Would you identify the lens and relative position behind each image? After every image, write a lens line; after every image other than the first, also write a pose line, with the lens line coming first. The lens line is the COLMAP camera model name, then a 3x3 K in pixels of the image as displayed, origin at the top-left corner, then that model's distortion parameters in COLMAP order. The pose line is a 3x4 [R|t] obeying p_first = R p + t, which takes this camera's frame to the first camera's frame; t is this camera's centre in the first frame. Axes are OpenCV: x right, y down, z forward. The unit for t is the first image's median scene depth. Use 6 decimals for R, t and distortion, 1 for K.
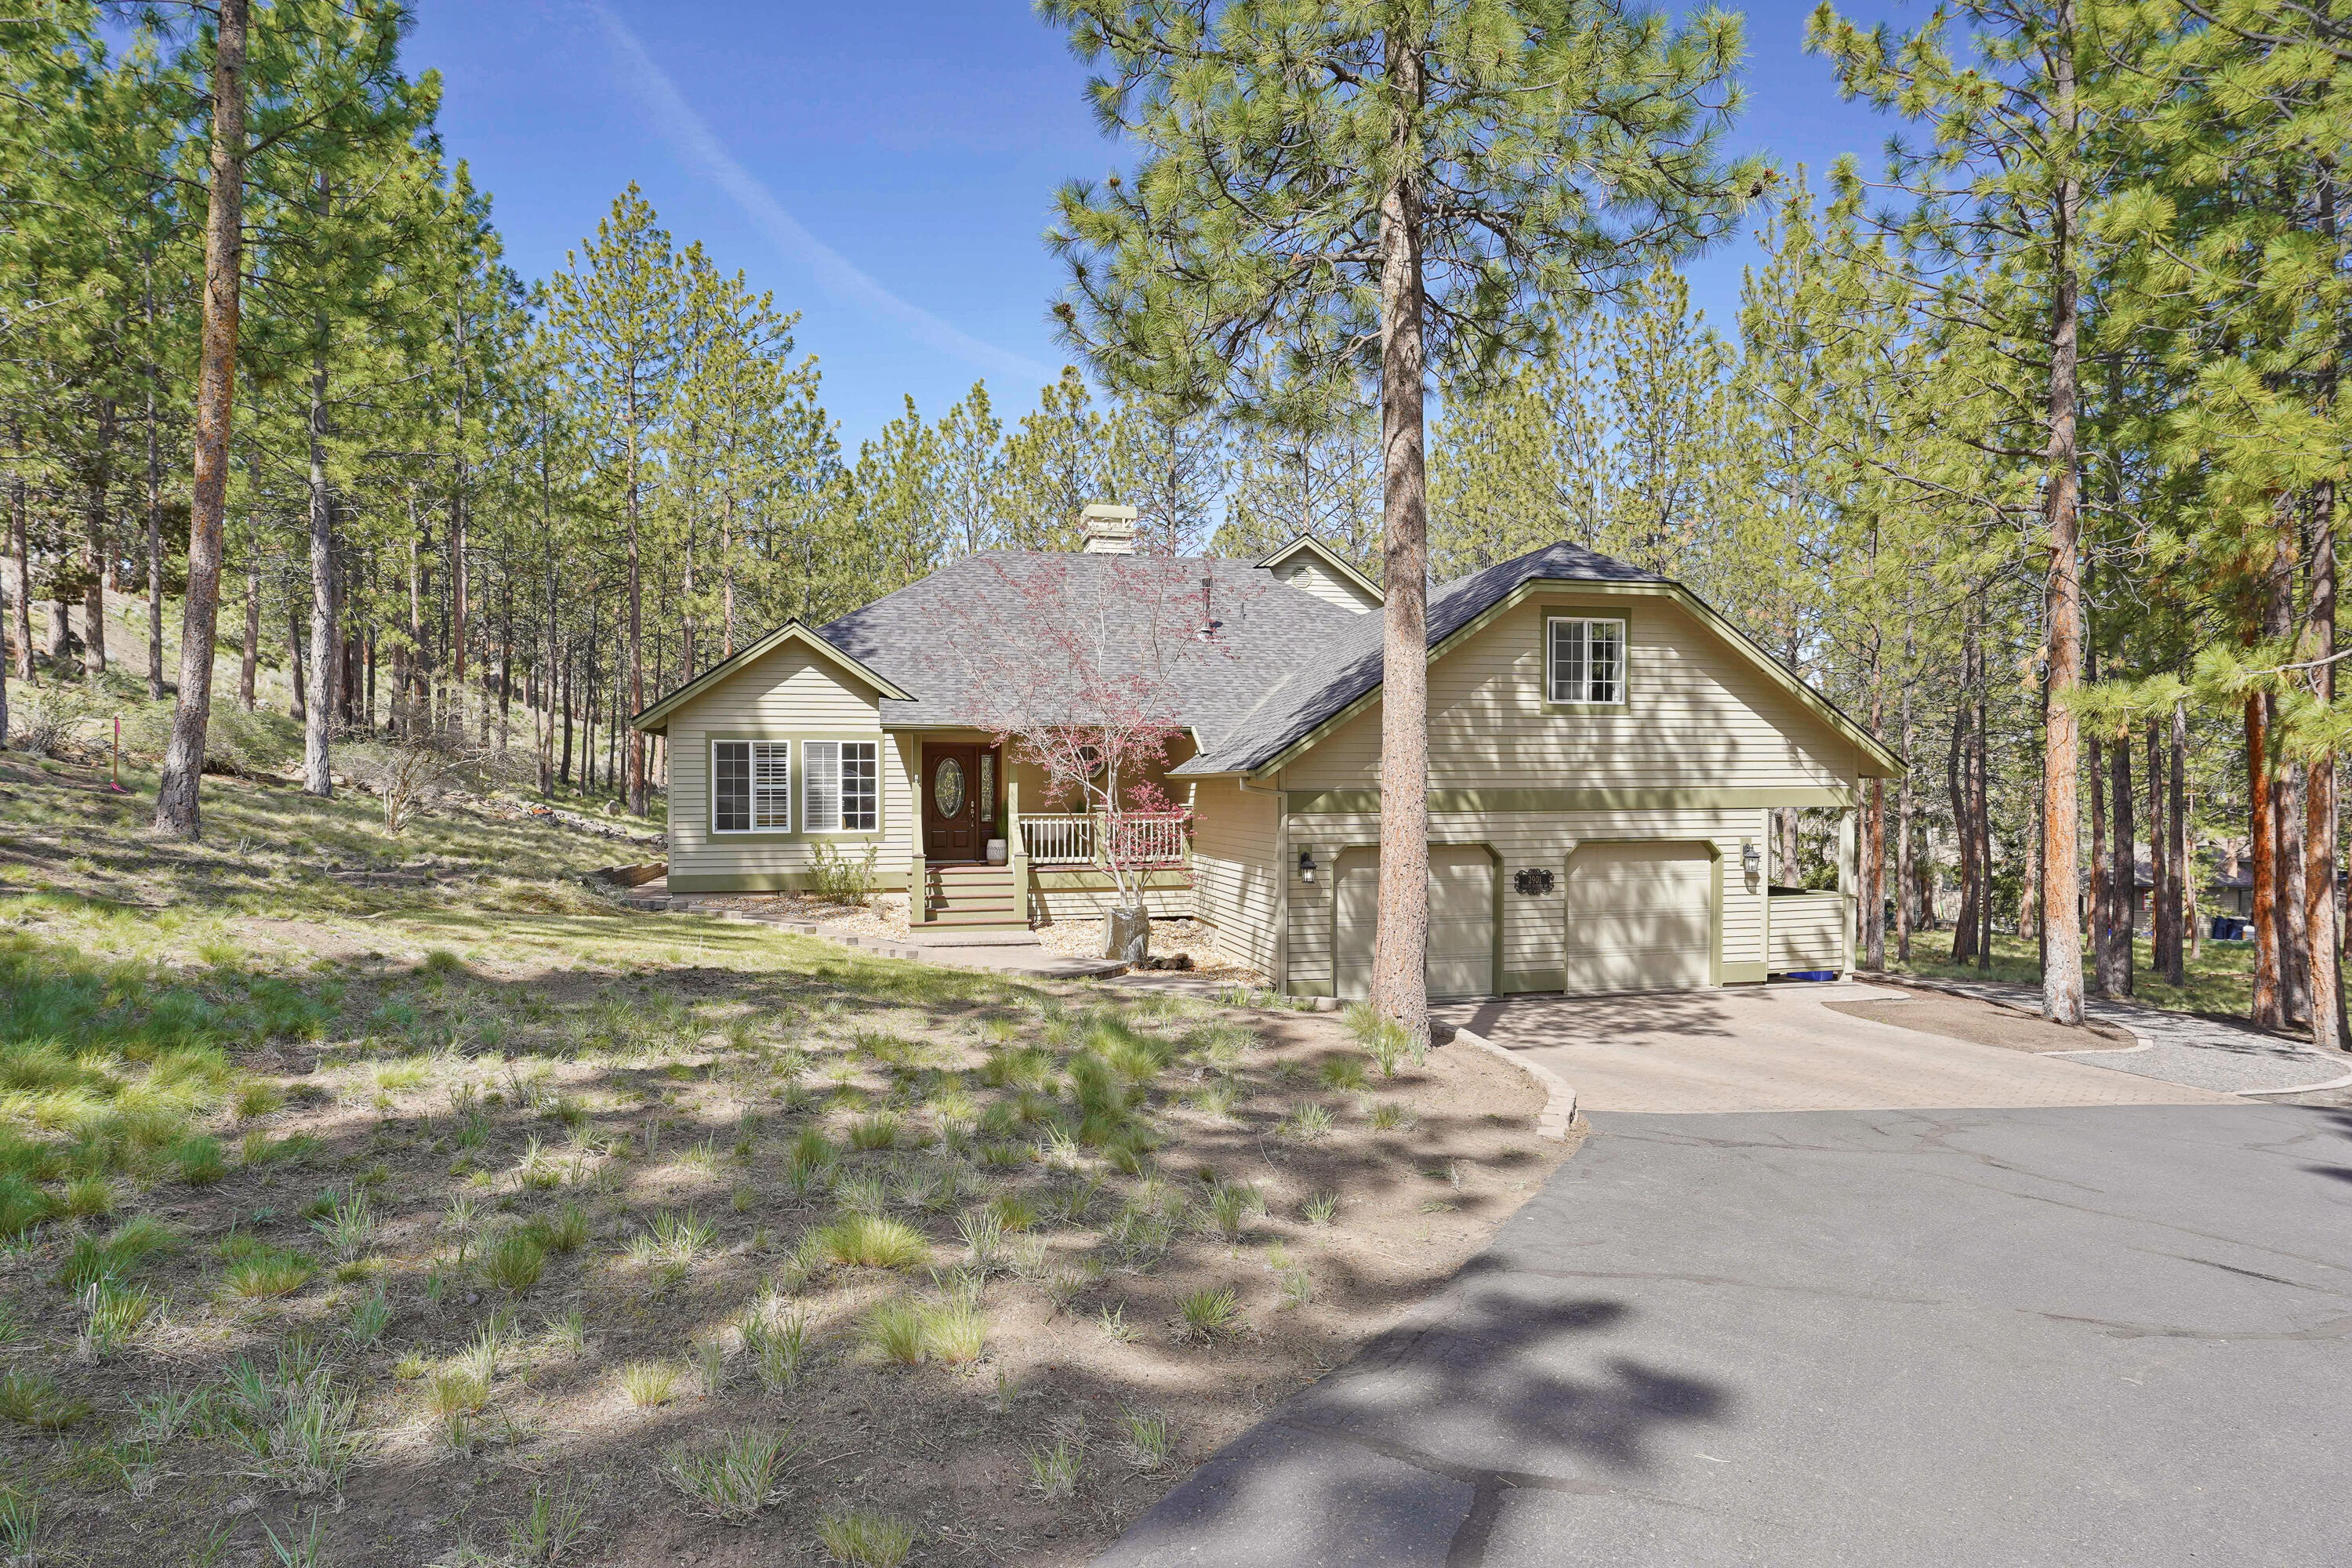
lens RADIAL K [[1219.3, 0, 1166.1], [0, 1219.3, 796.9], [0, 0, 1]] dist [-0.000433, -0.000330]
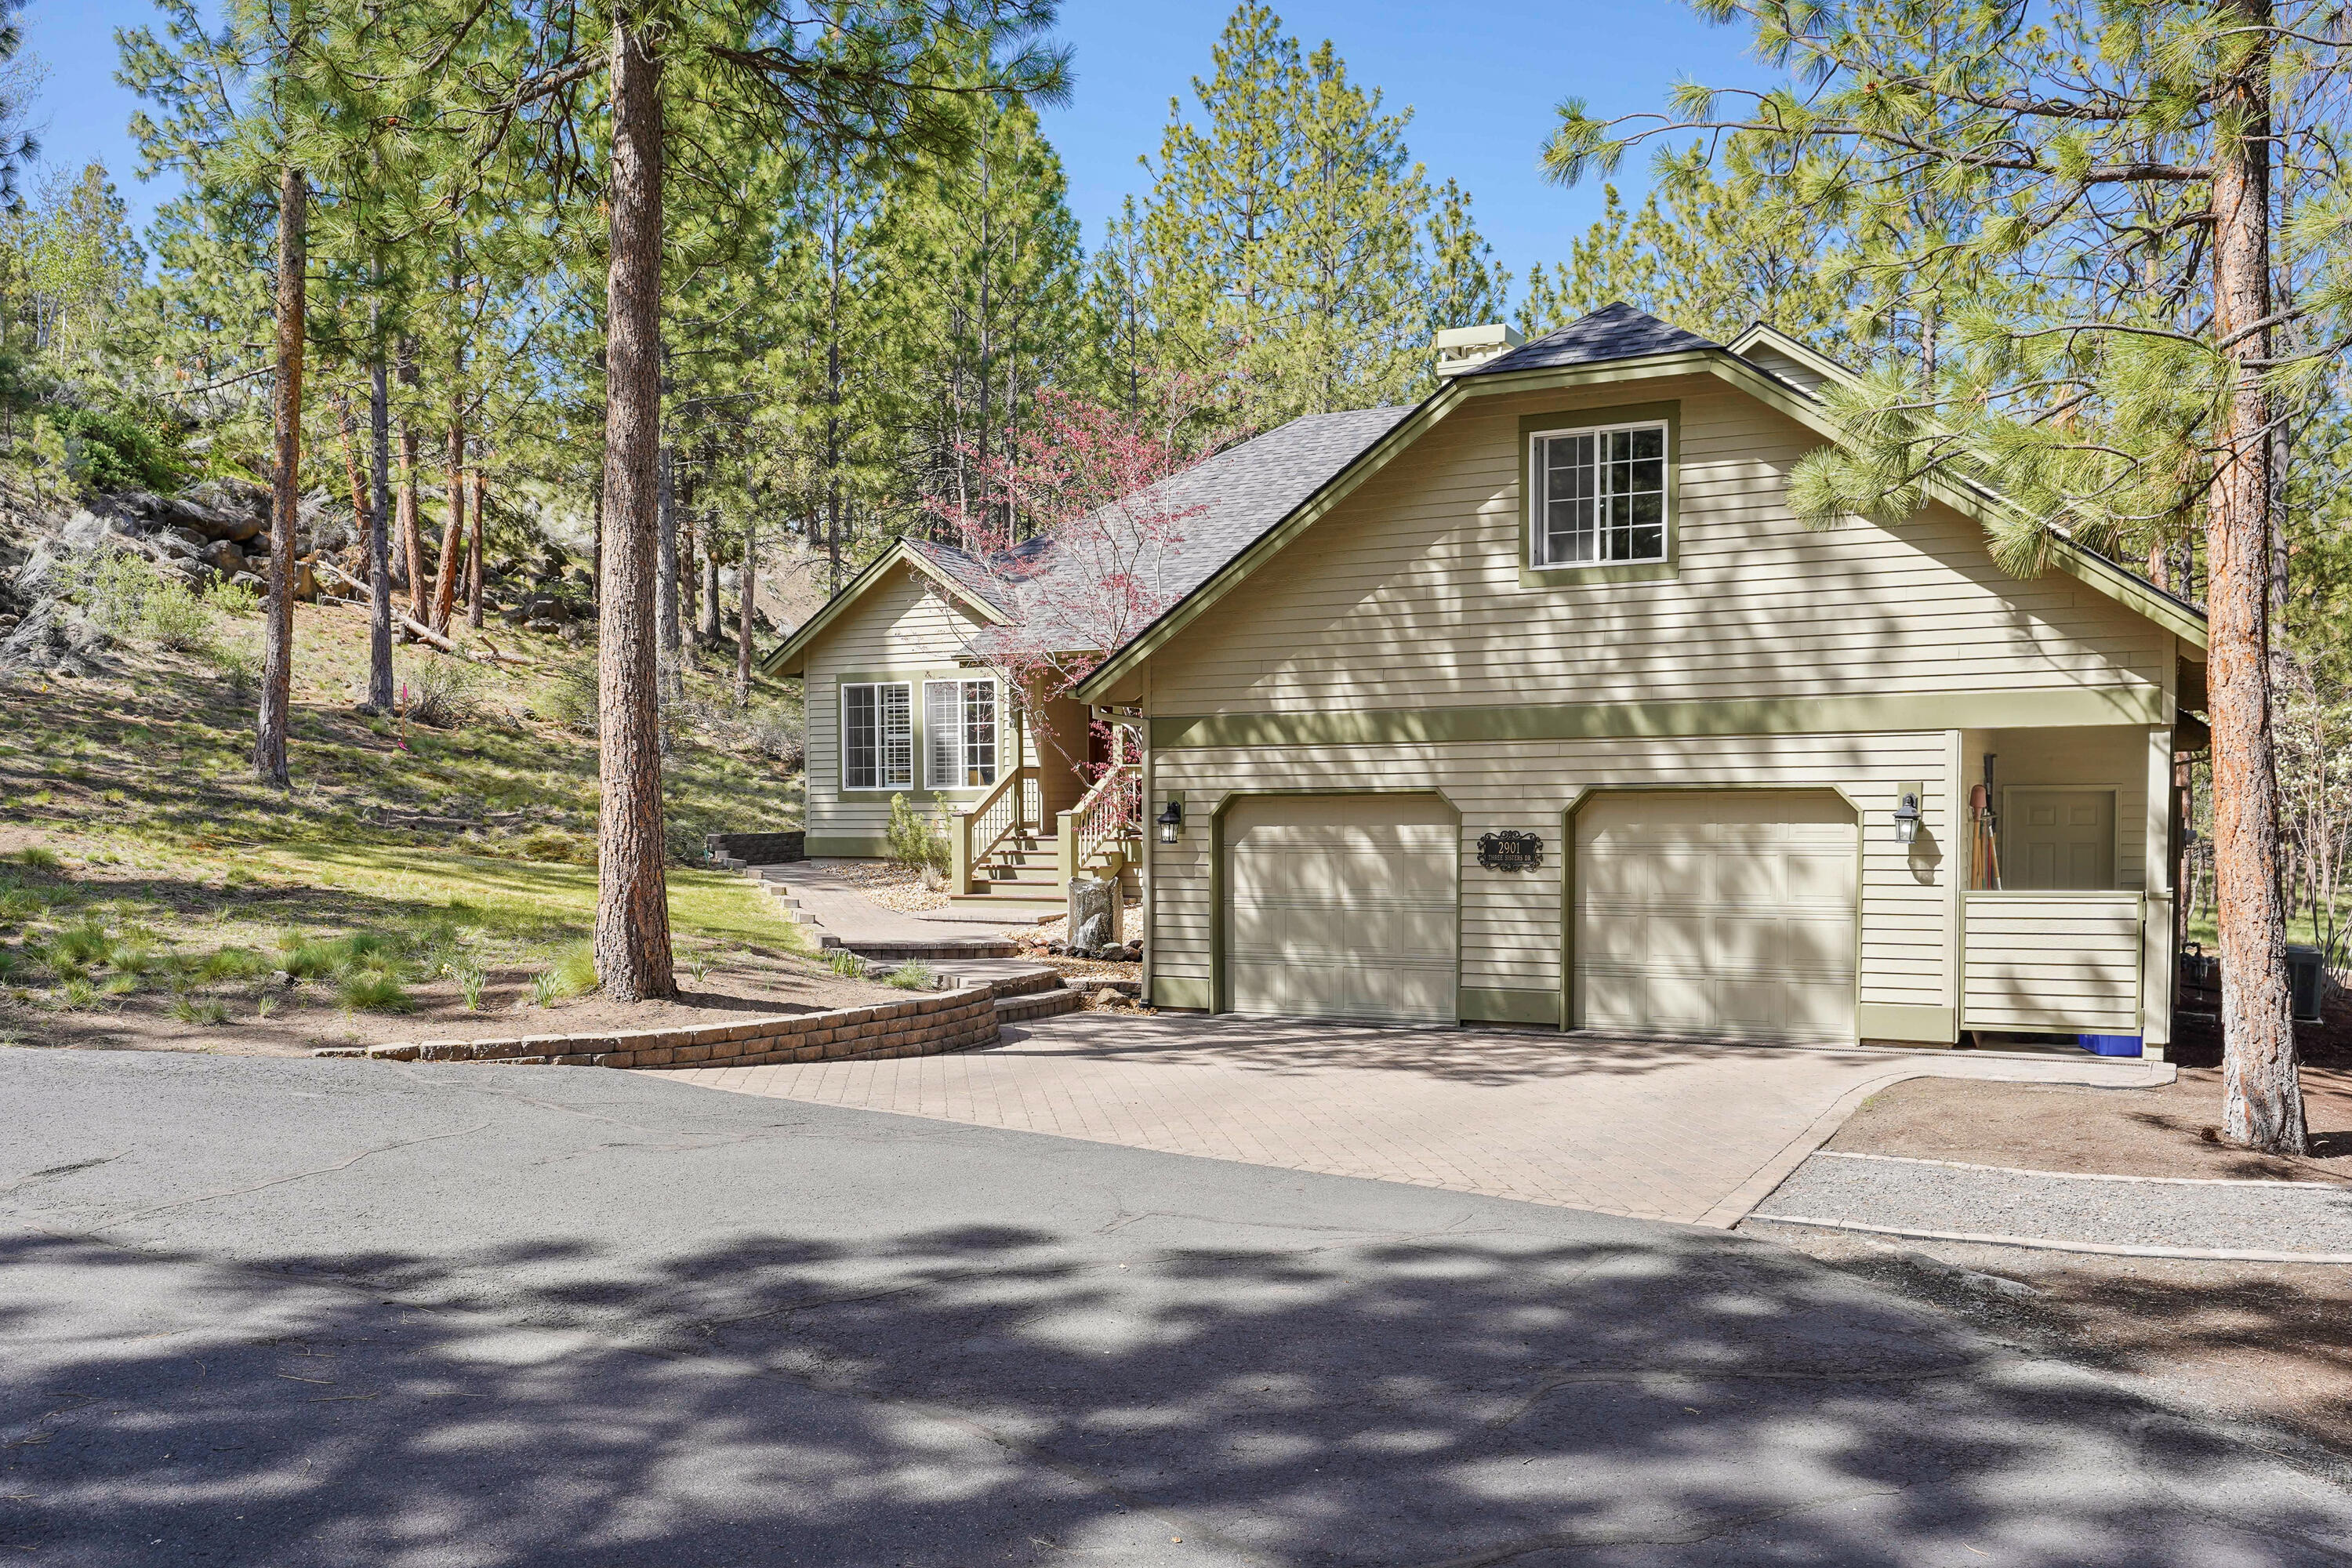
lens RADIAL K [[1832.7, 0, 1166.9], [0, 1832.7, 783.8], [0, 0, 1]] dist [-0.011597, 0.000043]
pose [[0.777937, -0.005406, -0.628319, 0.660049], [0.003807, 0.999985, -0.003891, 0.031975], [0.628331, 0.000635, 0.777946, 0.119440]]
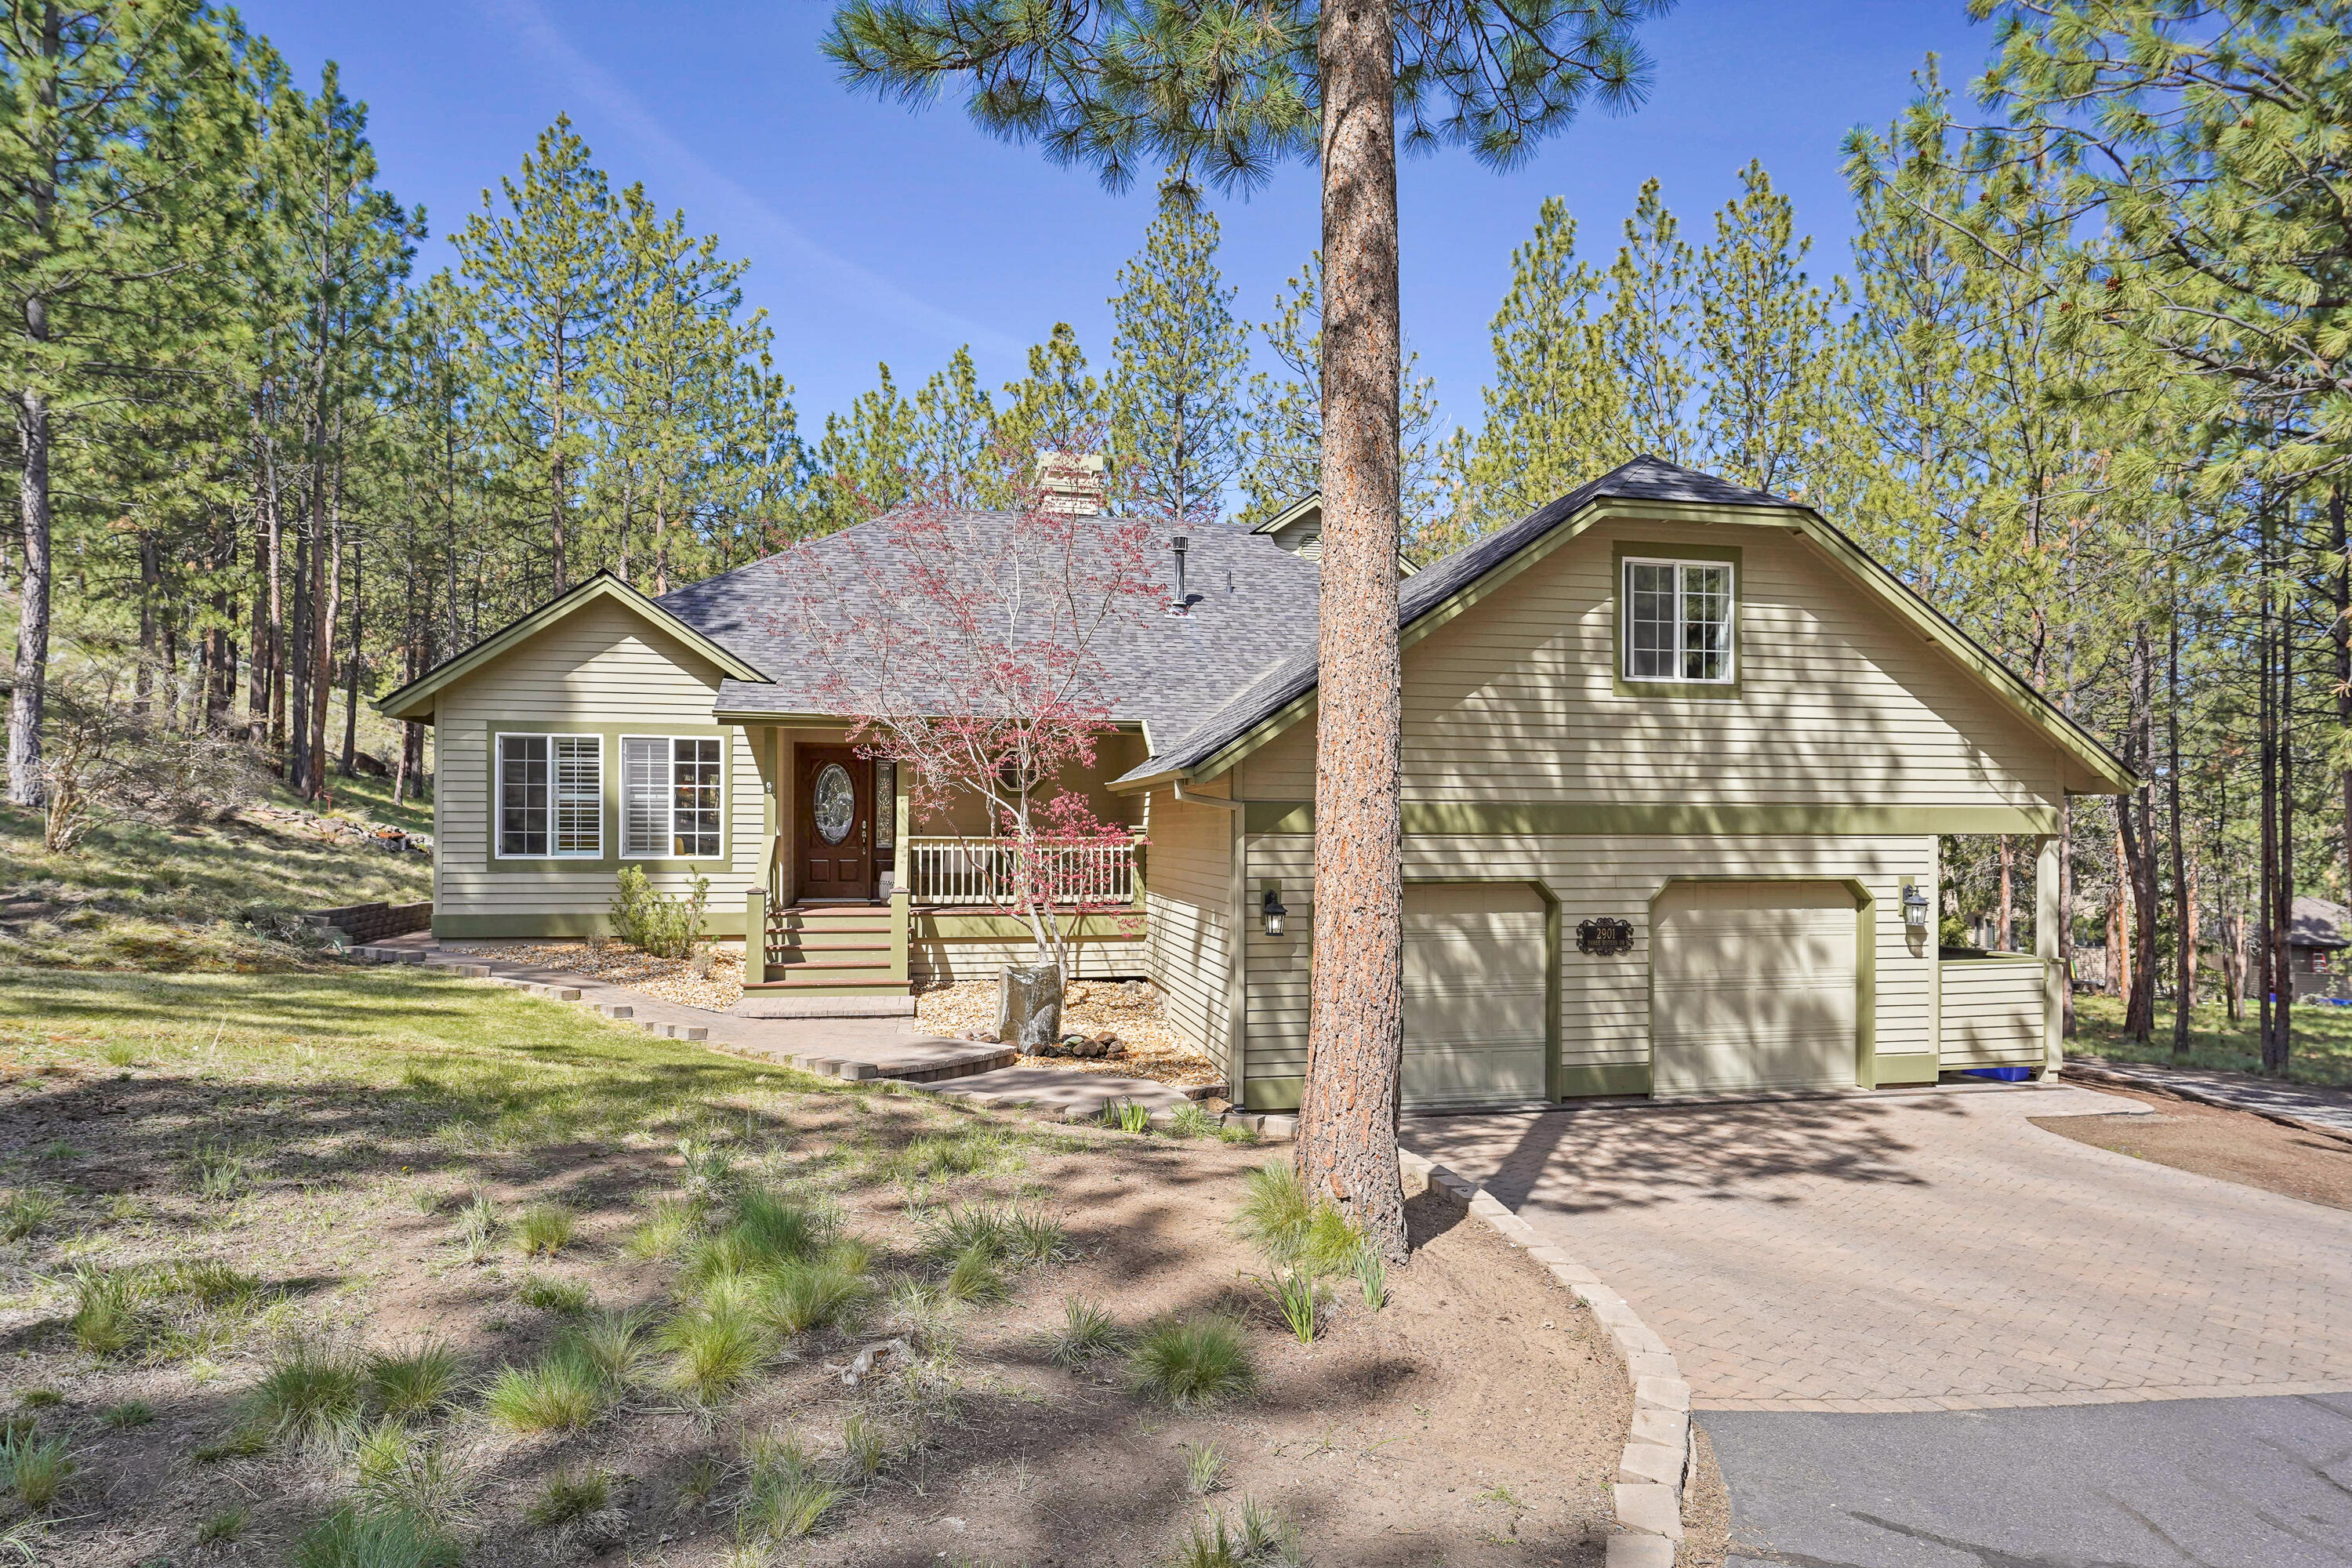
lens RADIAL K [[1322.3, 0, 1182.7], [0, 1322.3, 788.5], [0, 0, 1]] dist [-0.009159, 0.000940]
pose [[0.999821, 0.008592, -0.016868, 0.062472], [-0.009149, 0.999406, -0.033216, 0.010325], [0.016572, 0.033365, 0.999306, 0.206520]]
